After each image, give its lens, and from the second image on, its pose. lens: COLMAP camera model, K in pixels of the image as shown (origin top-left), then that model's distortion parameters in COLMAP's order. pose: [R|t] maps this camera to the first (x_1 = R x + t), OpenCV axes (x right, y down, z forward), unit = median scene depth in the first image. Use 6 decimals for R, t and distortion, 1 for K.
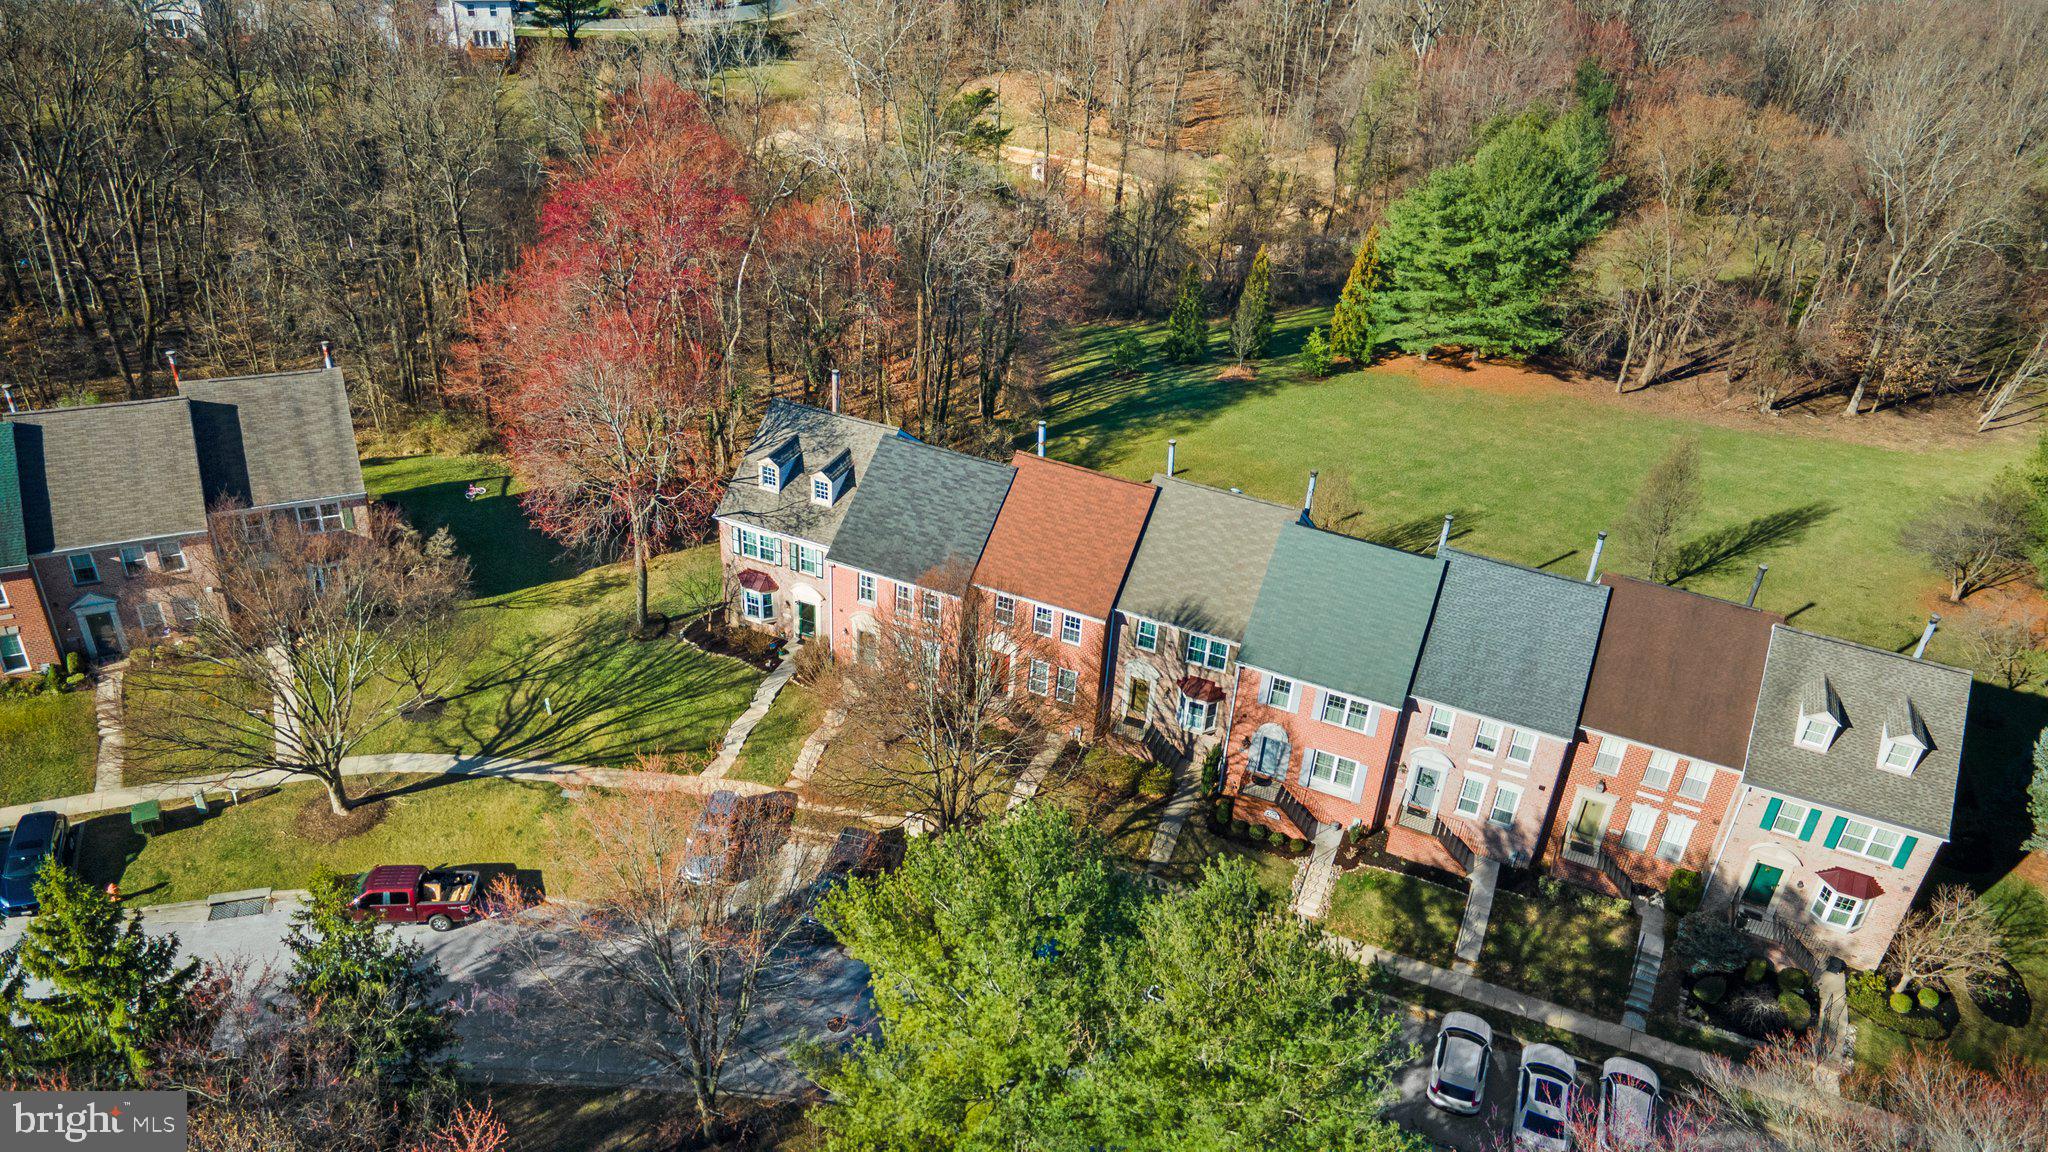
lens RADIAL K [[1471.2, 0, 1037.3], [0, 1471.2, 568.8], [0, 0, 1]] dist [0.044766, -0.002512]
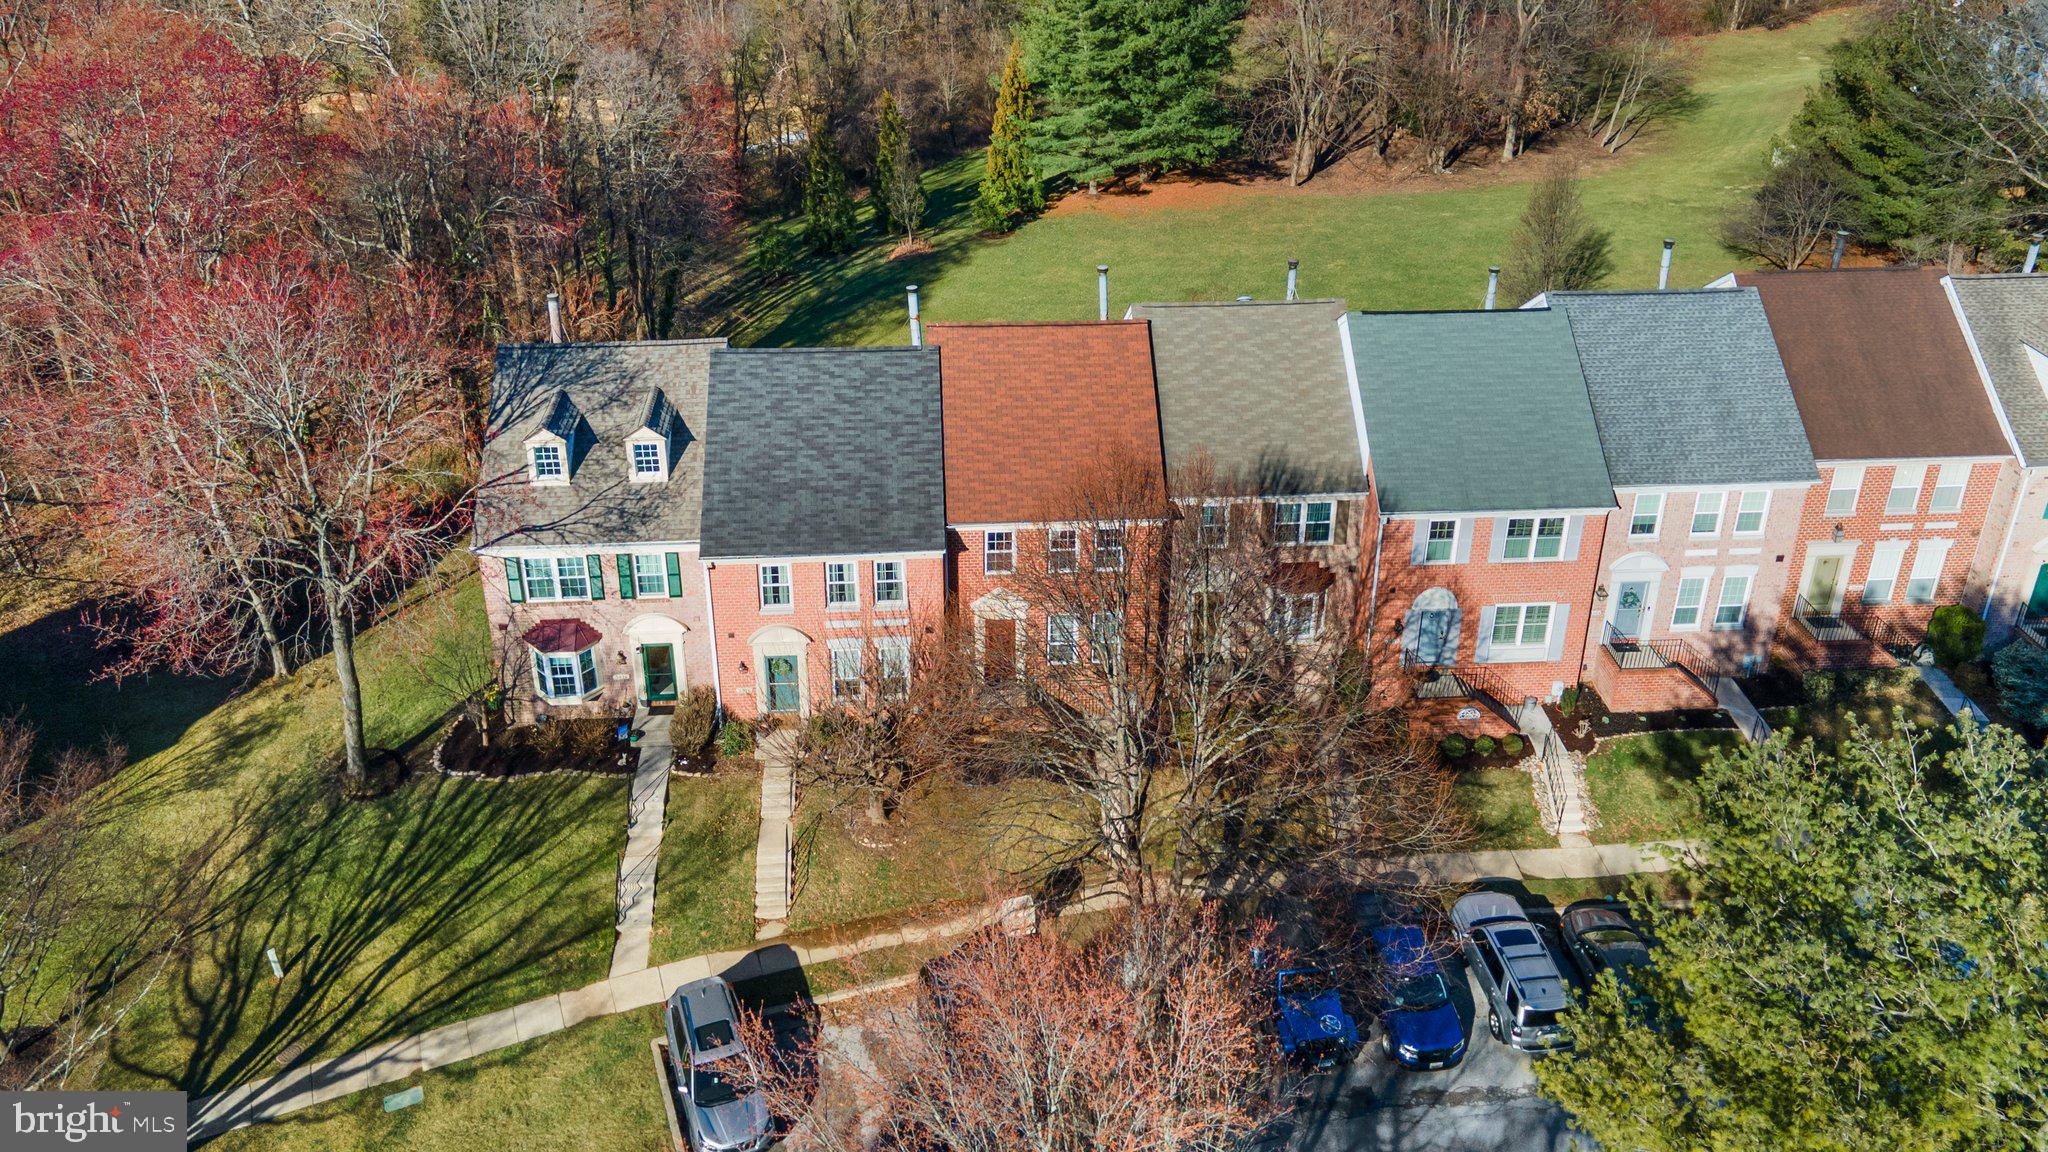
lens RADIAL K [[1607.7, 0, 1028.5], [0, 1607.7, 399.1], [0, 0, 1]] dist [0.028539, -0.003097]
pose [[0.892555, -0.247315, 0.377068, -0.266916], [0.282265, 0.958525, -0.039461, -0.005277], [-0.351670, 0.141654, 0.925345, 0.327702]]
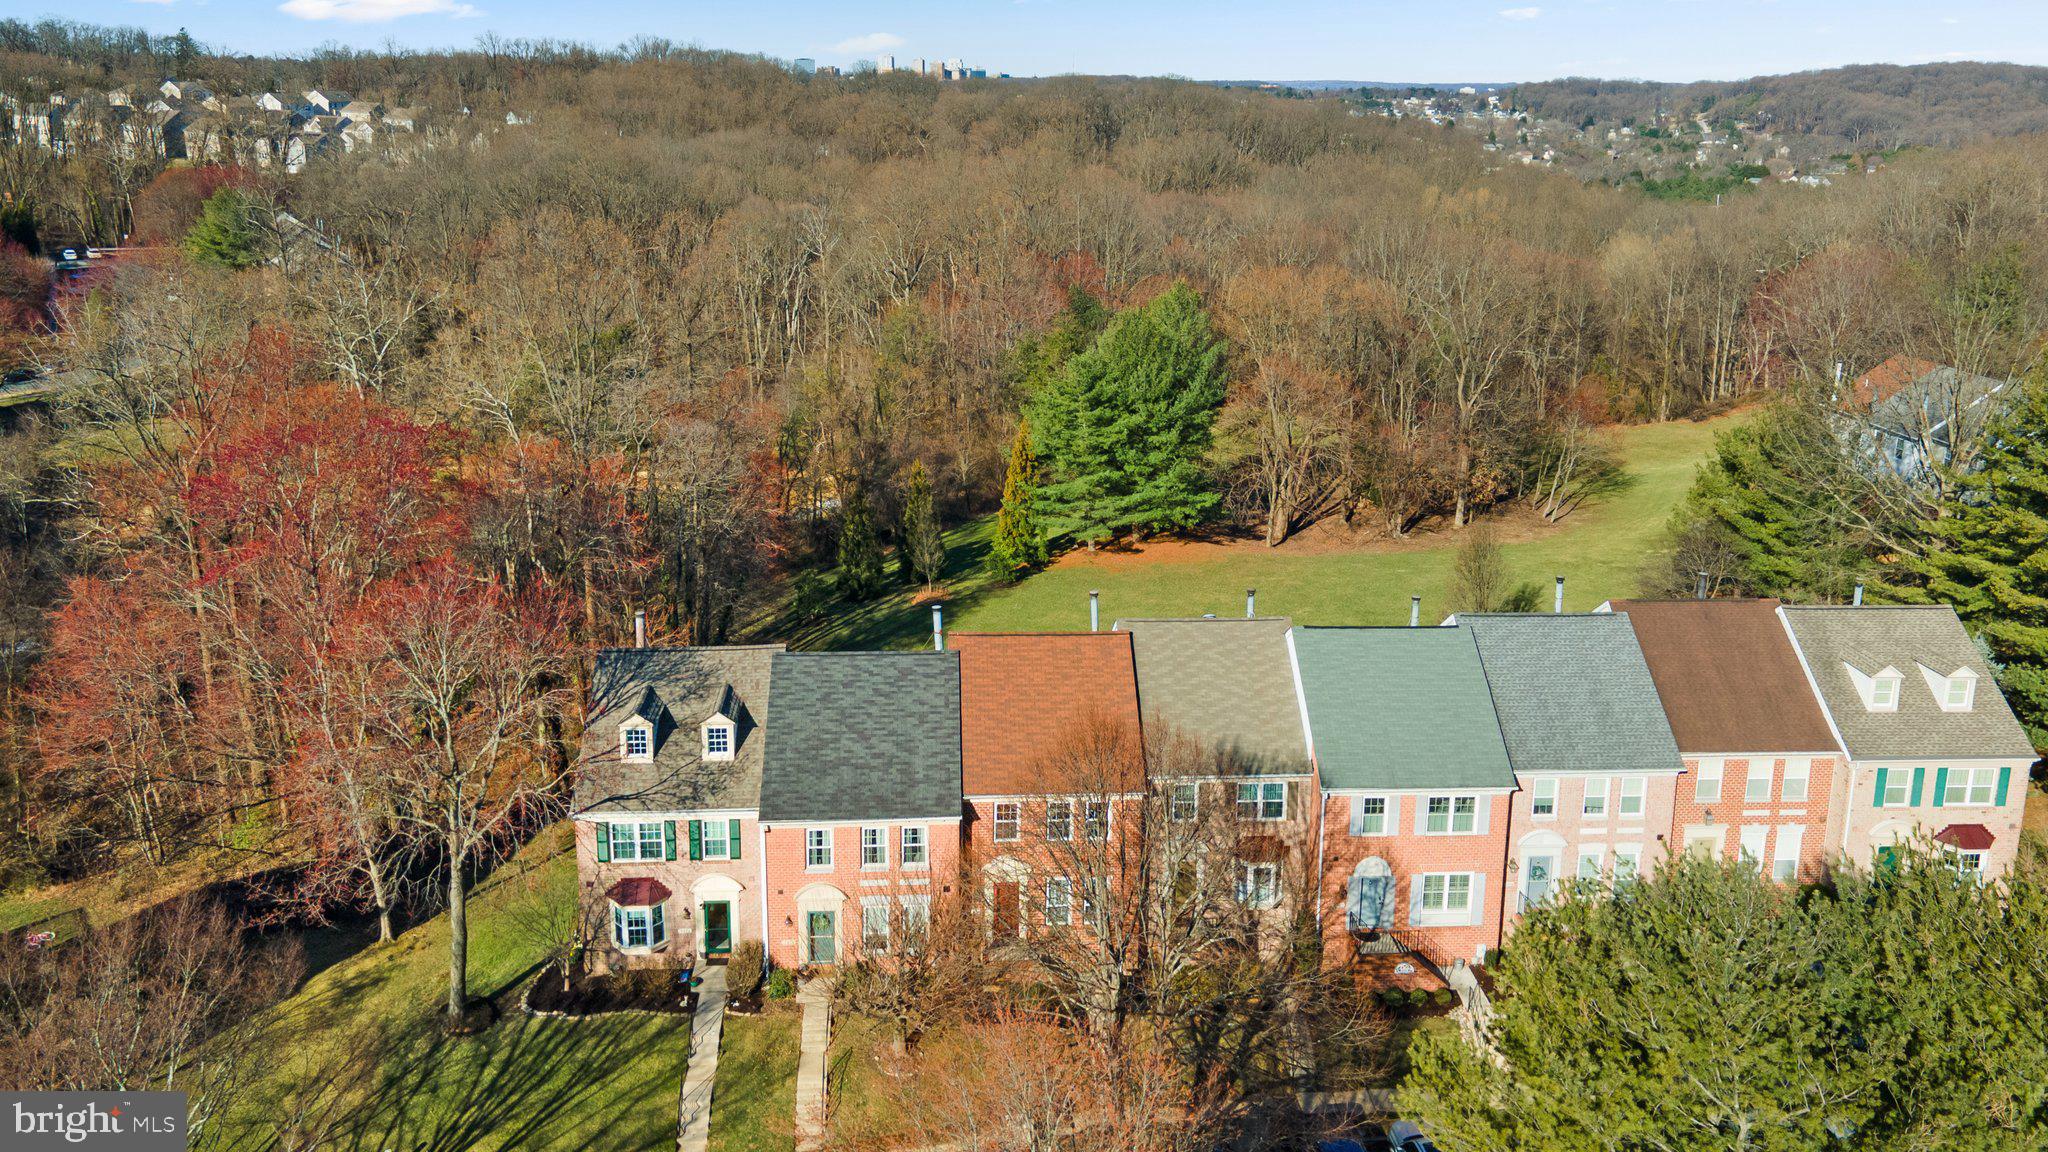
lens RADIAL K [[1545.8, 0, 1033.9], [0, 1545.8, 441.4], [0, 0, 1]] dist [0.024641, 0.003443]
pose [[0.894620, -0.156010, 0.418707, -0.327767], [0.275041, 0.930775, -0.240854, 0.042525], [-0.352146, 0.330634, 0.875599, 0.205799]]
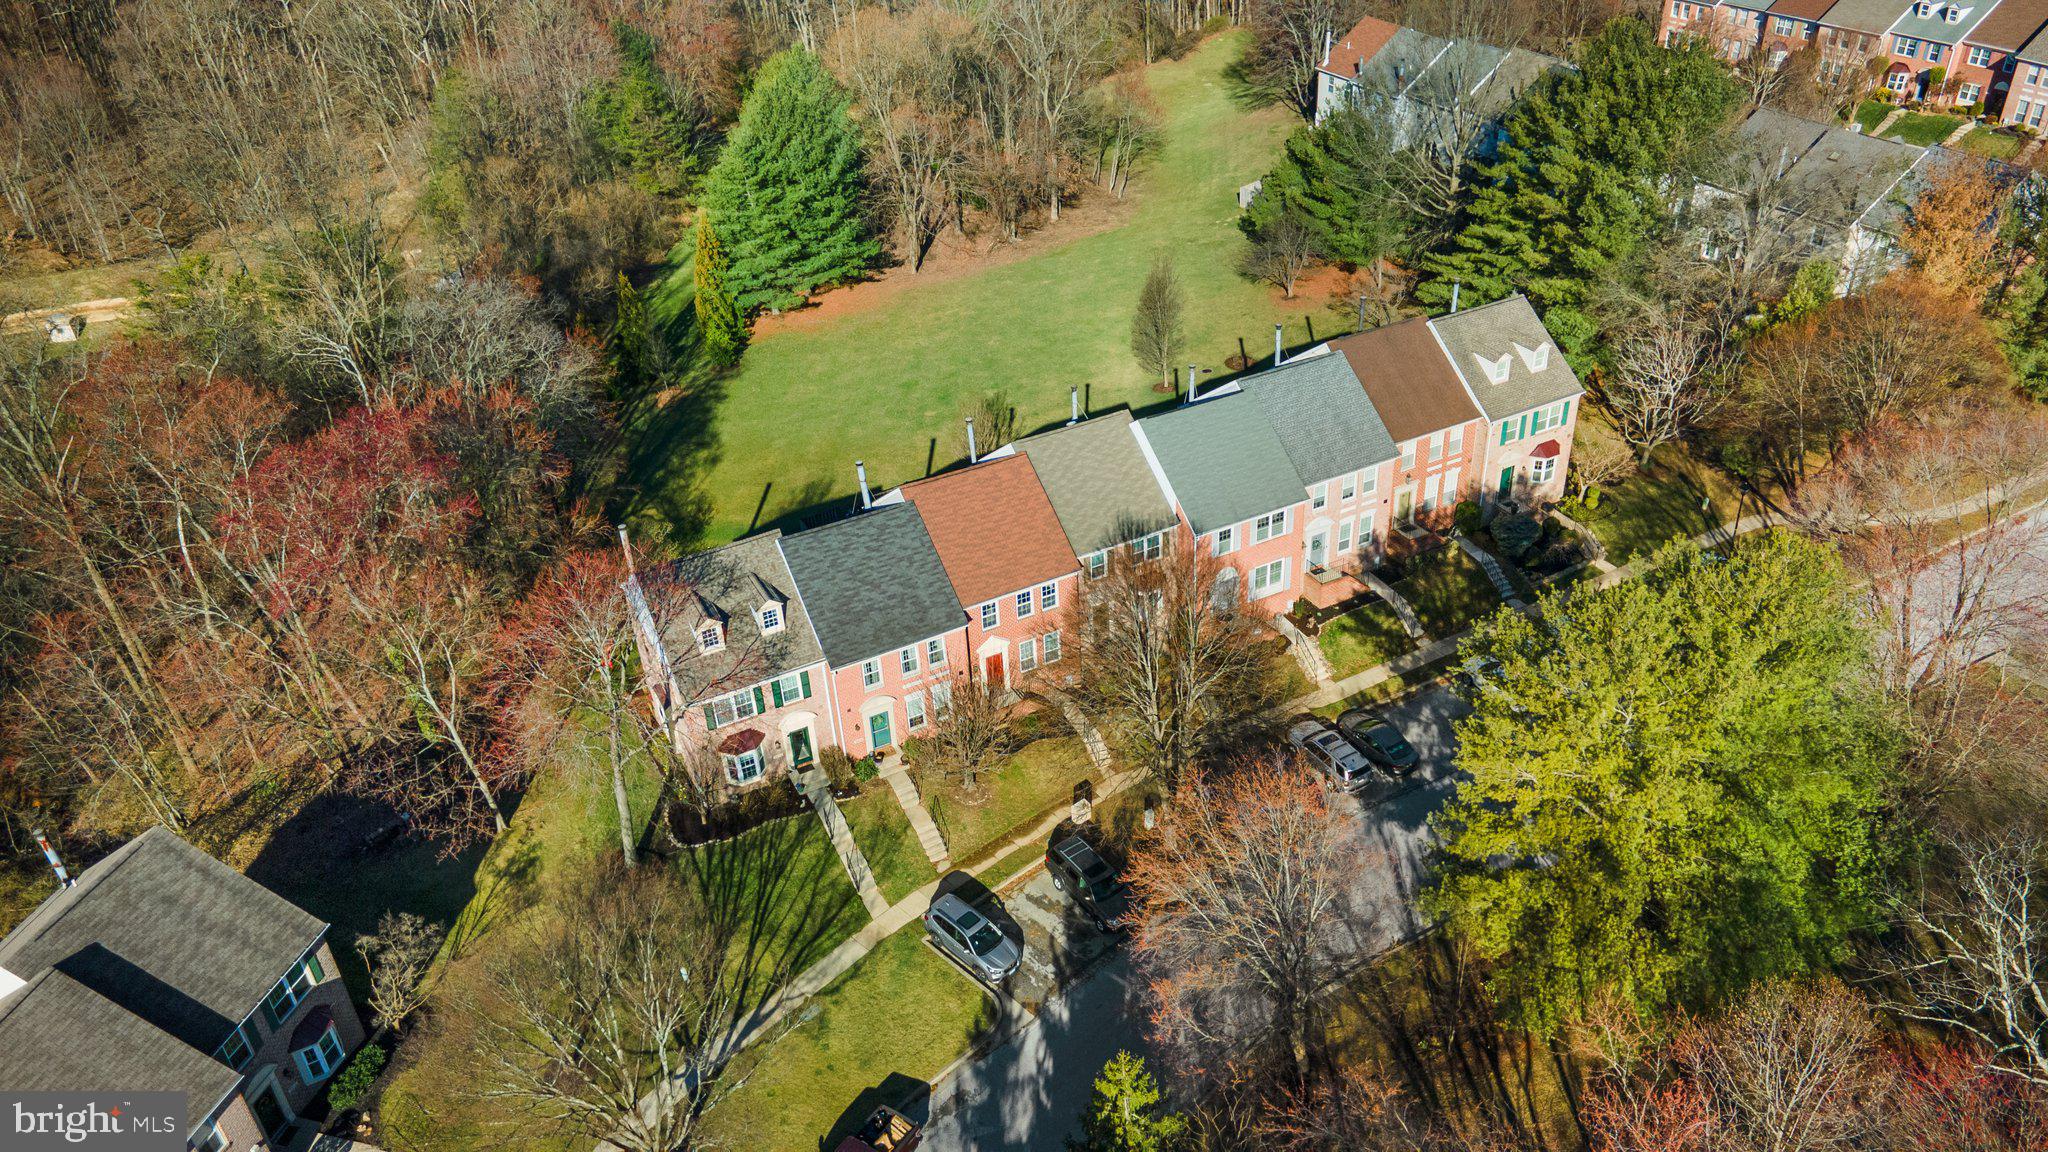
lens RADIAL K [[1478.3, 0, 1031.9], [0, 1478.3, 575.5], [0, 0, 1]] dist [0.047024, -0.000785]
pose [[0.638350, -0.502201, 0.583355, -0.625452], [0.479992, 0.852167, 0.208373, -0.209964], [-0.601761, 0.146991, 0.785033, 0.131655]]
